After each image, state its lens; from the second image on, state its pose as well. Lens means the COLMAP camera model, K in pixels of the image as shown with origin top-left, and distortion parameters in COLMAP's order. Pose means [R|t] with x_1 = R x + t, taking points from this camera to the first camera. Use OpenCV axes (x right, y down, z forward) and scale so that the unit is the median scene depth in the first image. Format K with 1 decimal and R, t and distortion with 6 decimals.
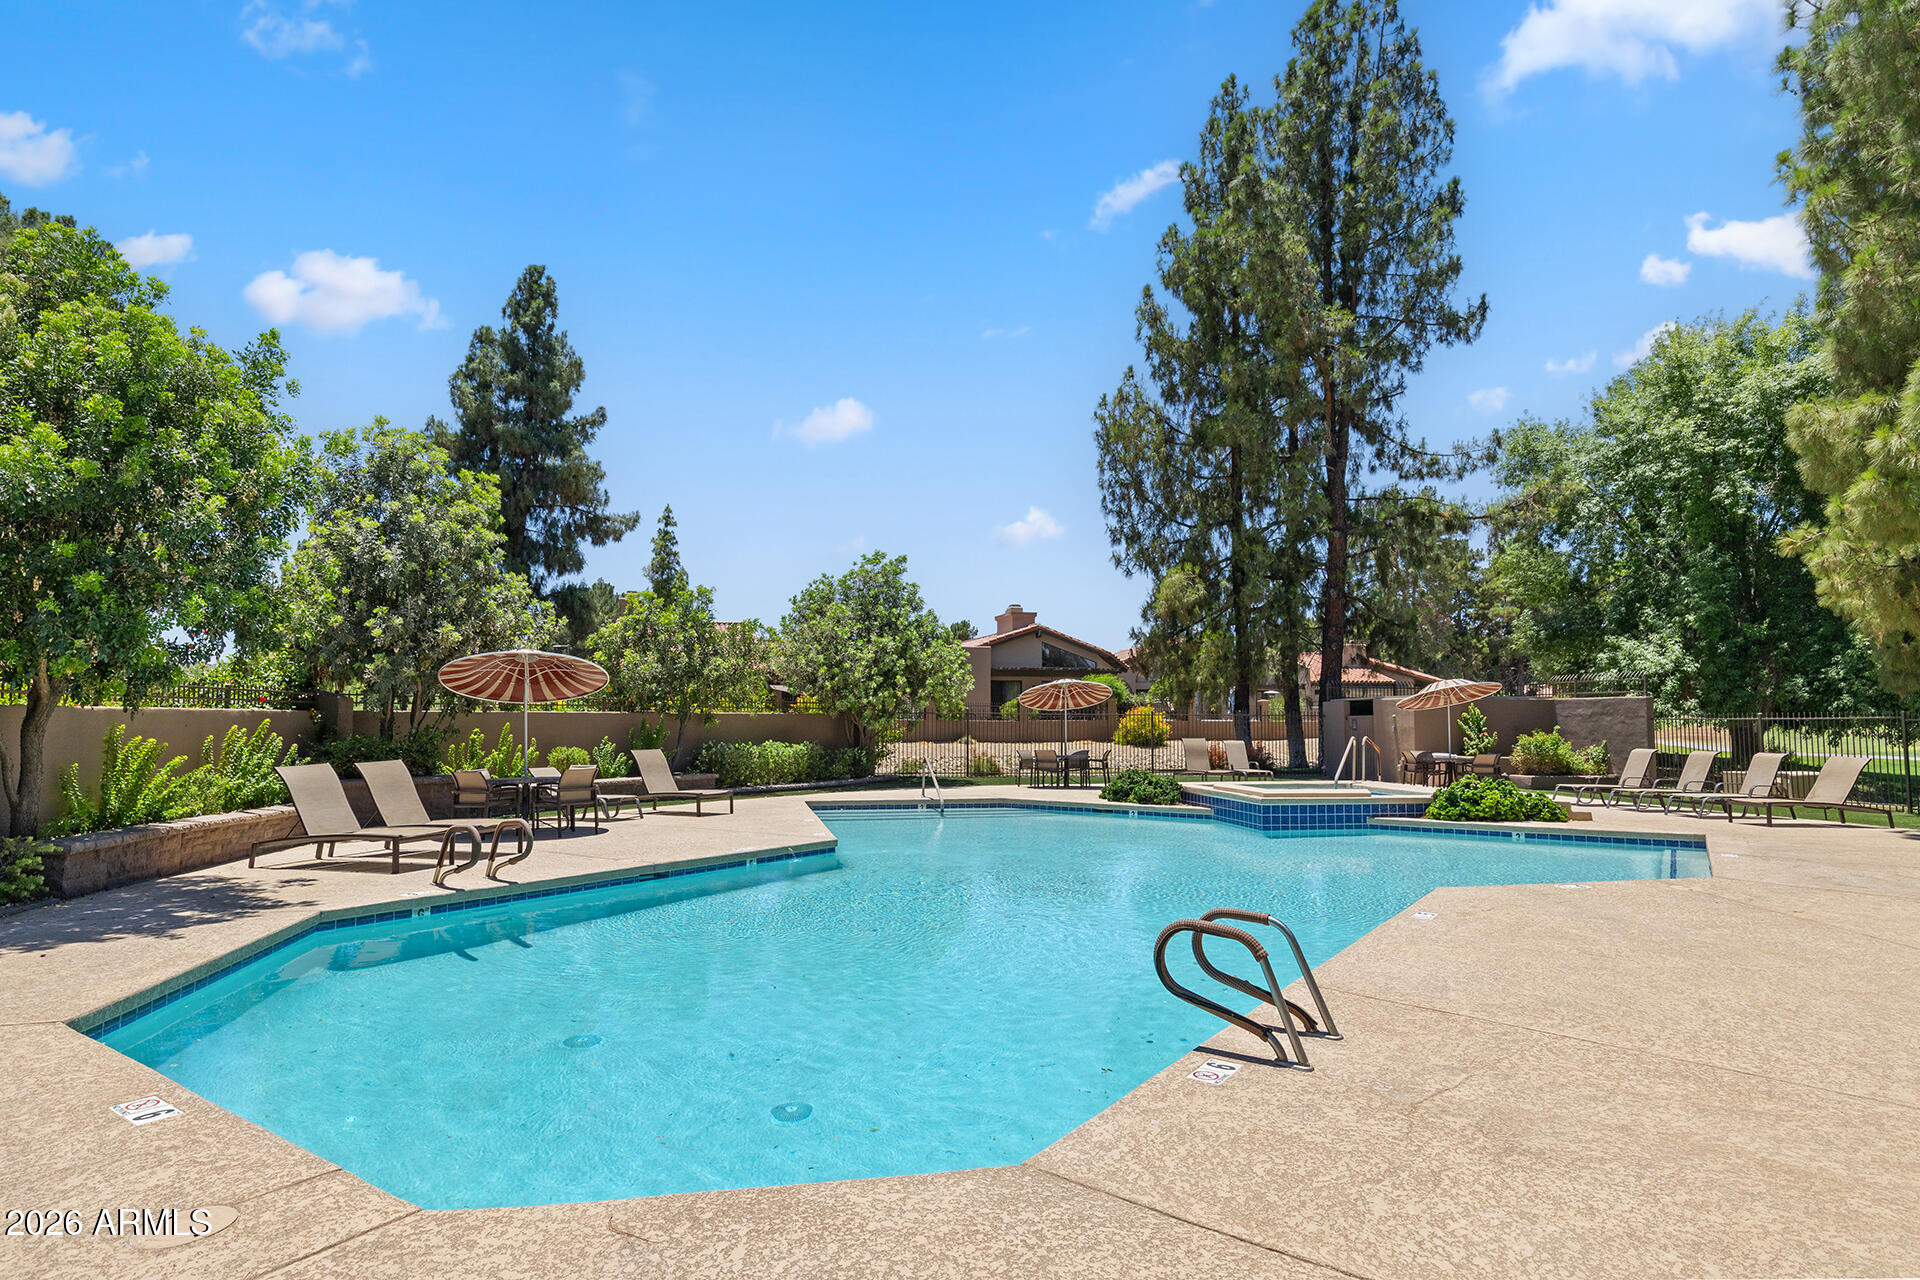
lens RADIAL K [[1087.7, 0, 960.0], [0, 1087.7, 640.0], [0, 0, 1]] dist [0.017601, -0.001383]
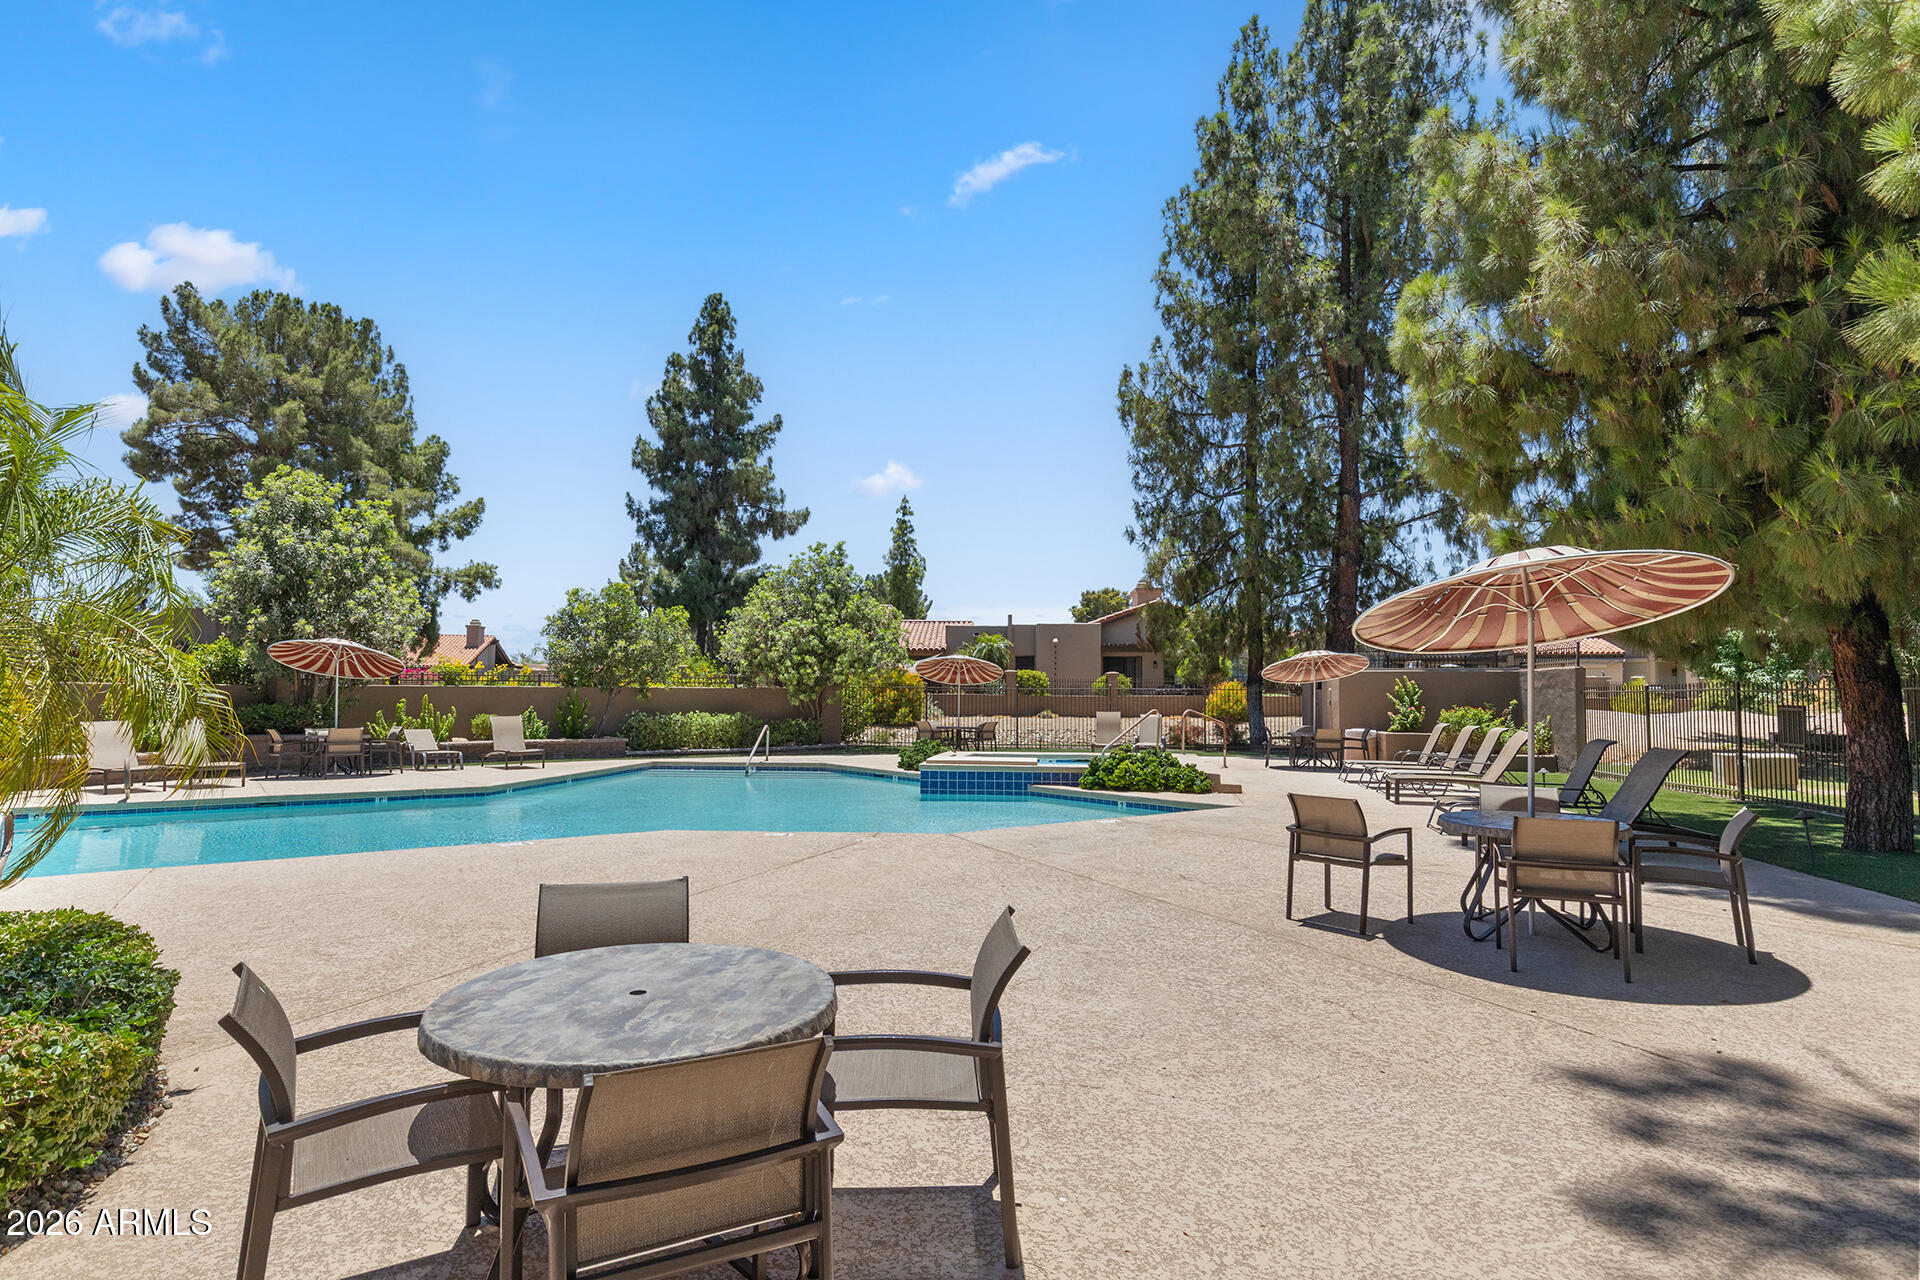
lens RADIAL K [[1084.9, 0, 962.7], [0, 1084.9, 663.0], [0, 0, 1]] dist [0.013149, -0.001184]
pose [[0.947565, -0.008802, -0.319442, 0.494581], [0.022150, 0.999025, 0.038179, 0.003787], [0.318795, -0.043253, 0.946836, 0.000066]]
